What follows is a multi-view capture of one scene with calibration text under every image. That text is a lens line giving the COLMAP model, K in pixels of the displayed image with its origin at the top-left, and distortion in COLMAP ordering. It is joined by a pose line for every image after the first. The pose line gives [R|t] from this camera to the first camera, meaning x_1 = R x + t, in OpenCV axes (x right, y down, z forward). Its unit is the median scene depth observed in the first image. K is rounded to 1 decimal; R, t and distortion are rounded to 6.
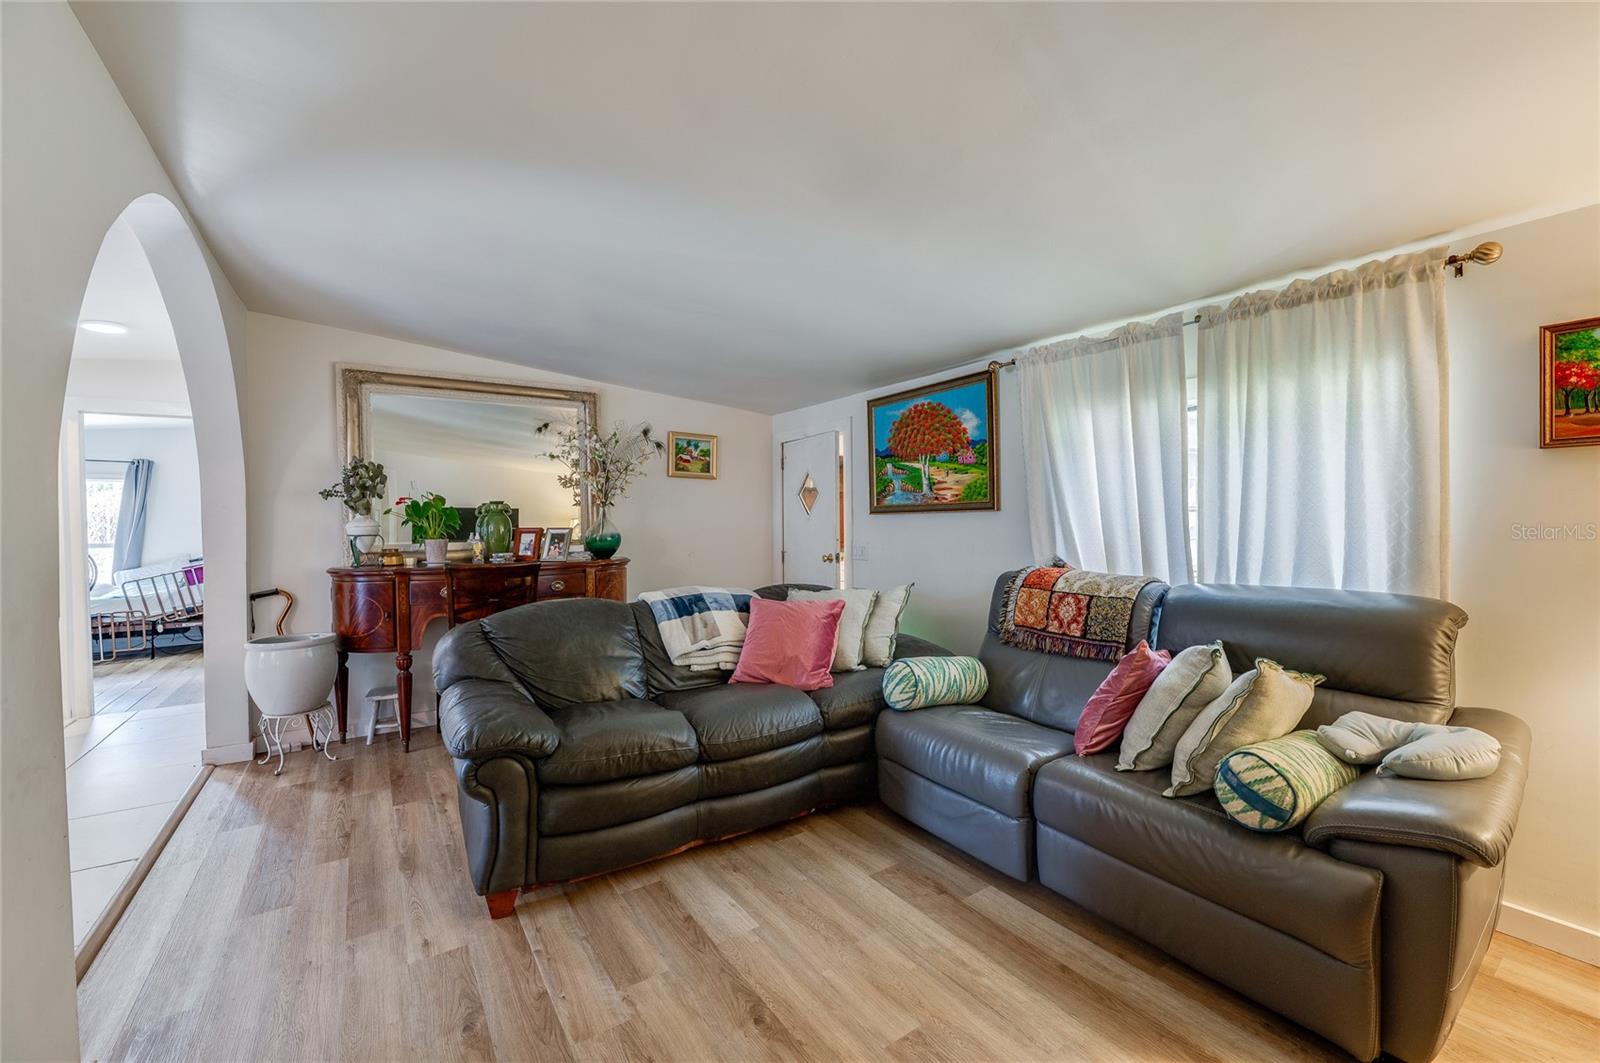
lens RADIAL K [[641.8, 0, 800.0], [0, 641.8, 531.5], [0, 0, 1]] dist [-0.014845, 0.000053]
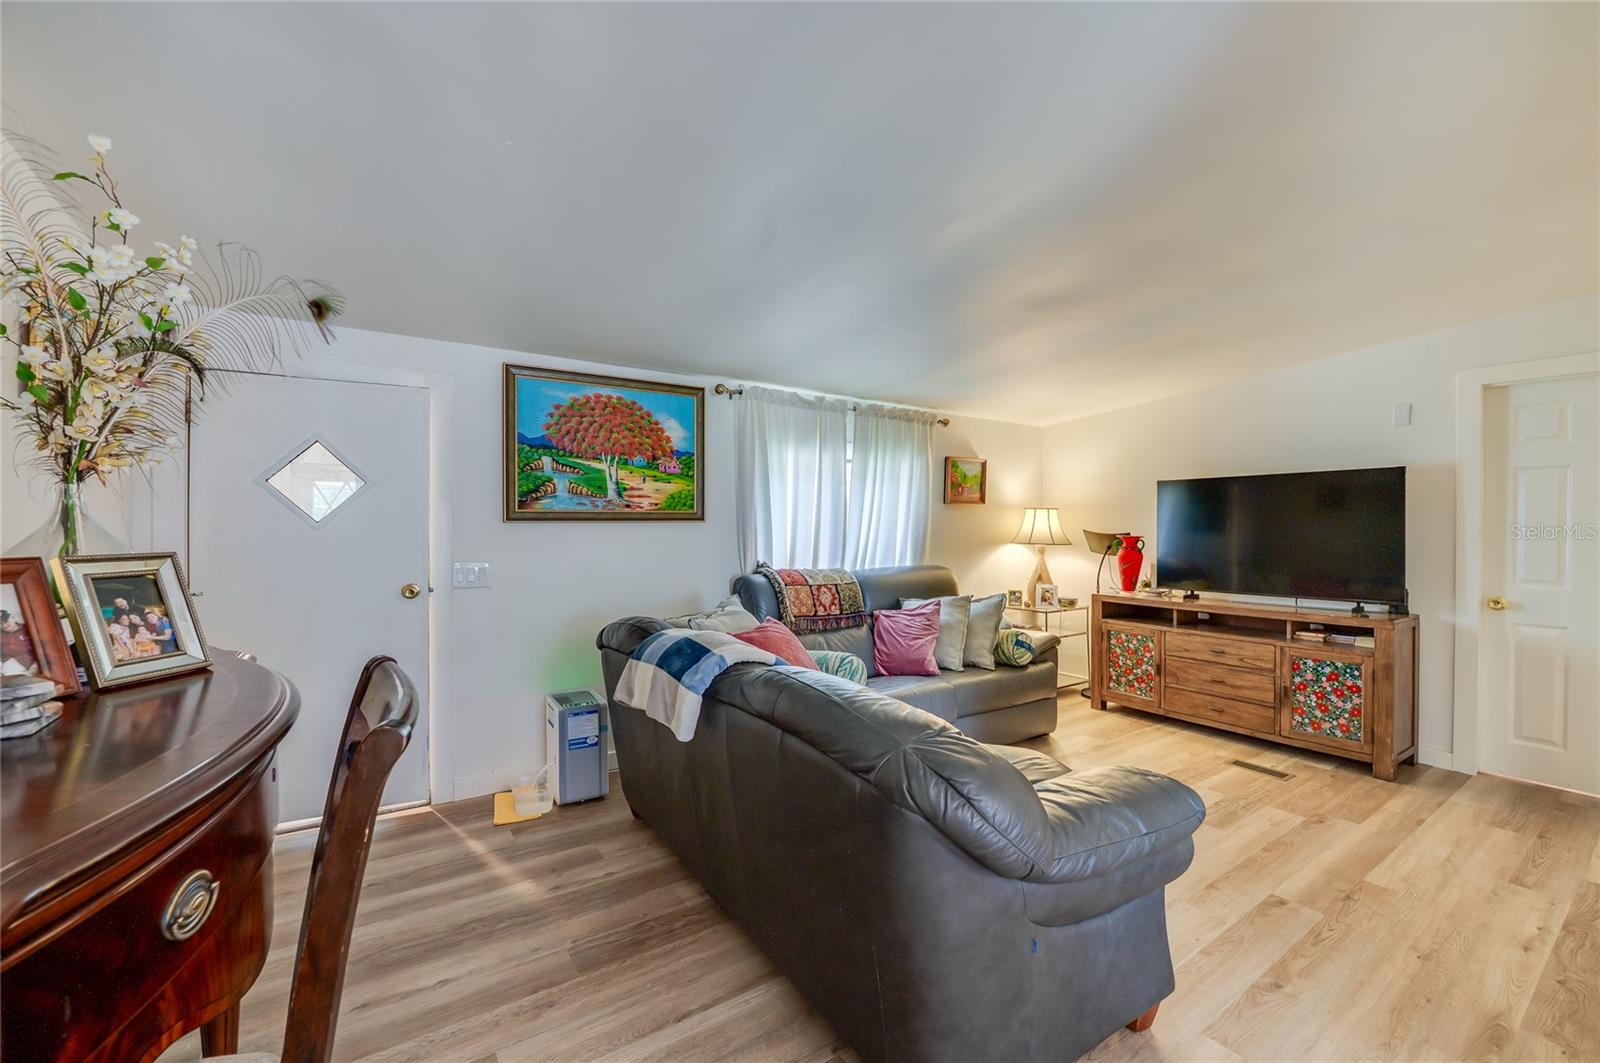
lens RADIAL K [[641.8, 0, 800.0], [0, 641.8, 531.5], [0, 0, 1]] dist [-0.014845, 0.000053]
pose [[0.004131, 0.003928, 0.999984, -0.743778], [0.017626, 0.999837, -0.004001, -0.009345], [-0.999836, 0.017642, 0.004061, 0.826267]]
